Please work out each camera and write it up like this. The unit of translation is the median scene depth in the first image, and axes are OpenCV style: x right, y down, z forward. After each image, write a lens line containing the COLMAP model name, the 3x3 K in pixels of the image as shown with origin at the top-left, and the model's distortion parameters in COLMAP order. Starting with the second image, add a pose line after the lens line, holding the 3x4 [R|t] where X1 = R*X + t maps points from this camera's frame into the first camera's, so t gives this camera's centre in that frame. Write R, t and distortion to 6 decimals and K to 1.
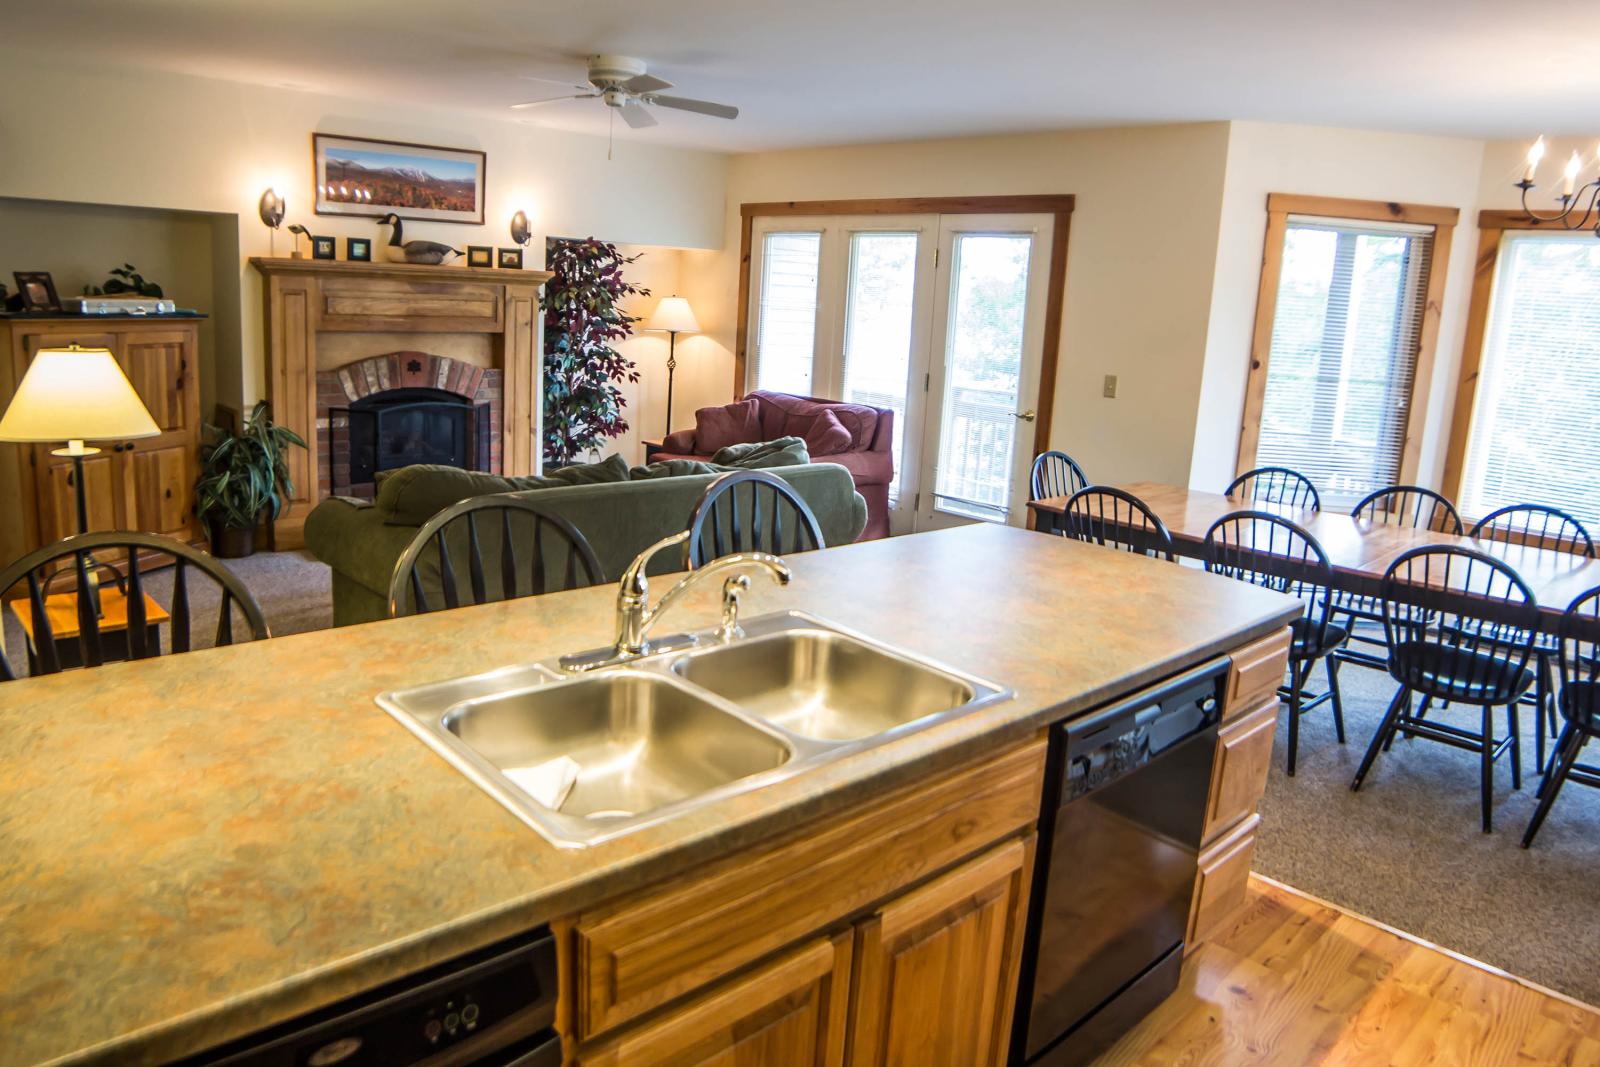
lens RADIAL K [[1080.9, 0, 800.0], [0, 1080.9, 533.5], [0, 0, 1]] dist [-0.123417, 0.052648]
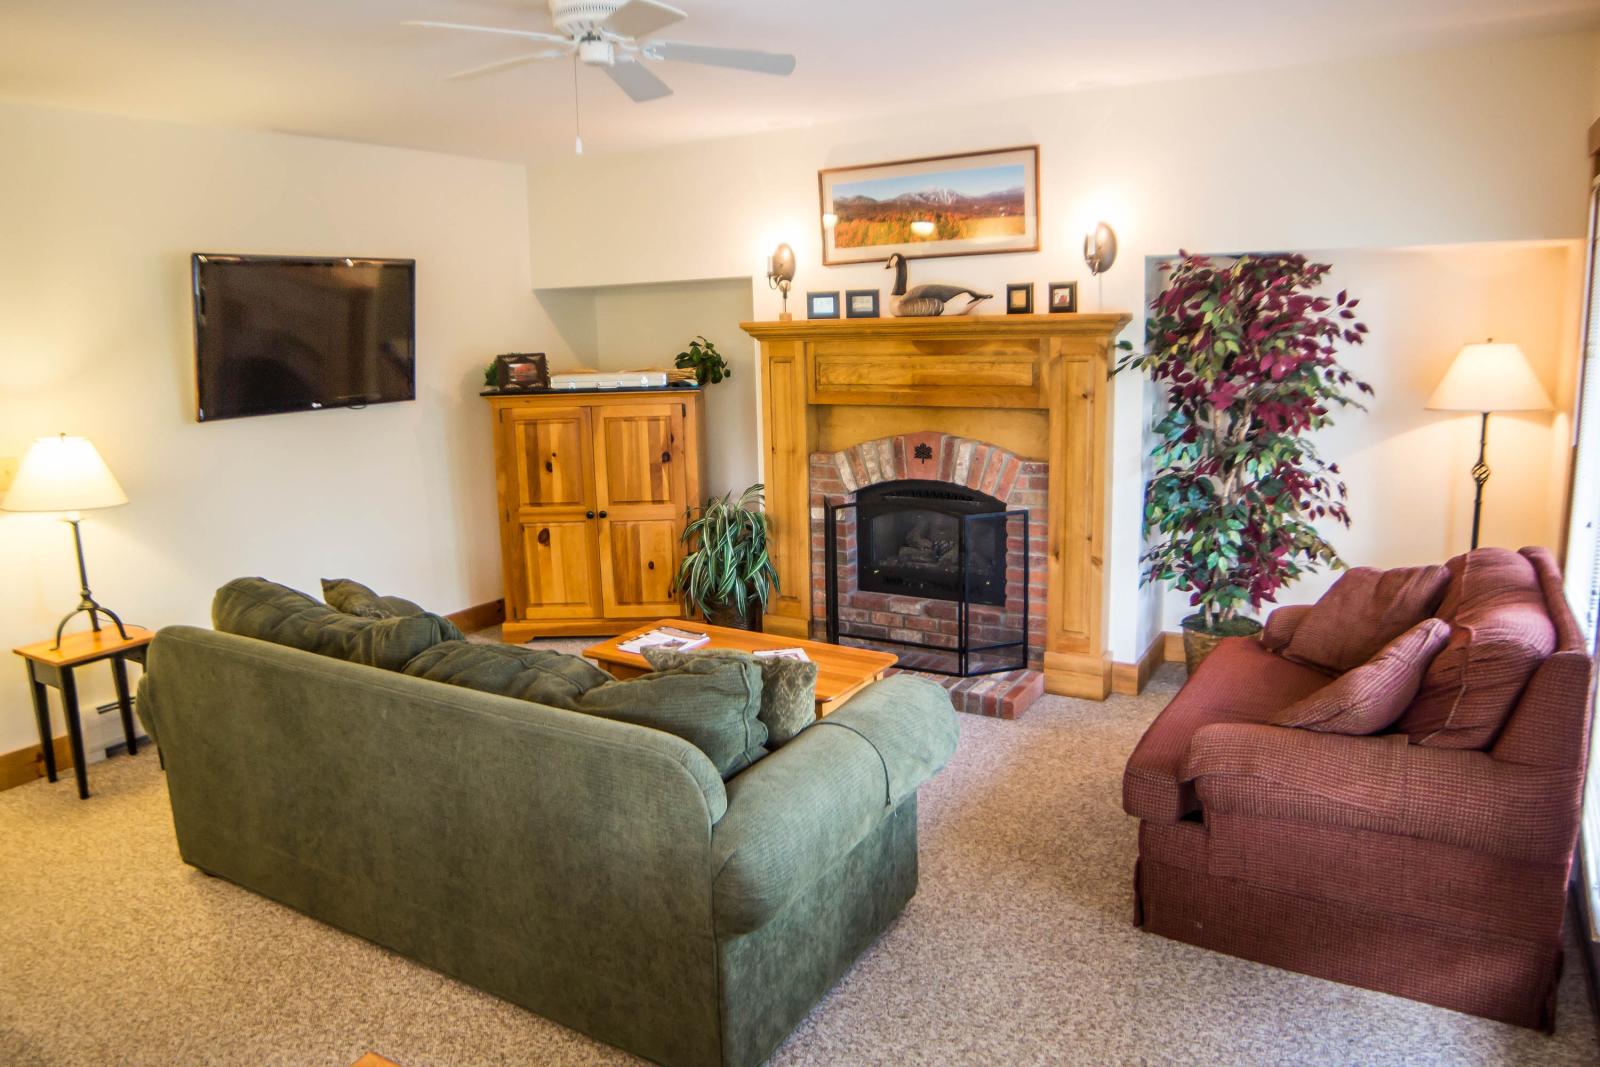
lens RADIAL K [[1080.9, 0, 800.0], [0, 1080.9, 533.5], [0, 0, 1]] dist [-0.123417, 0.052648]
pose [[0.241443, 0.118133, -0.963198, 0.370182], [-0.165902, 0.982975, 0.078972, -0.151565], [0.956129, 0.140730, 0.256931, 0.752476]]
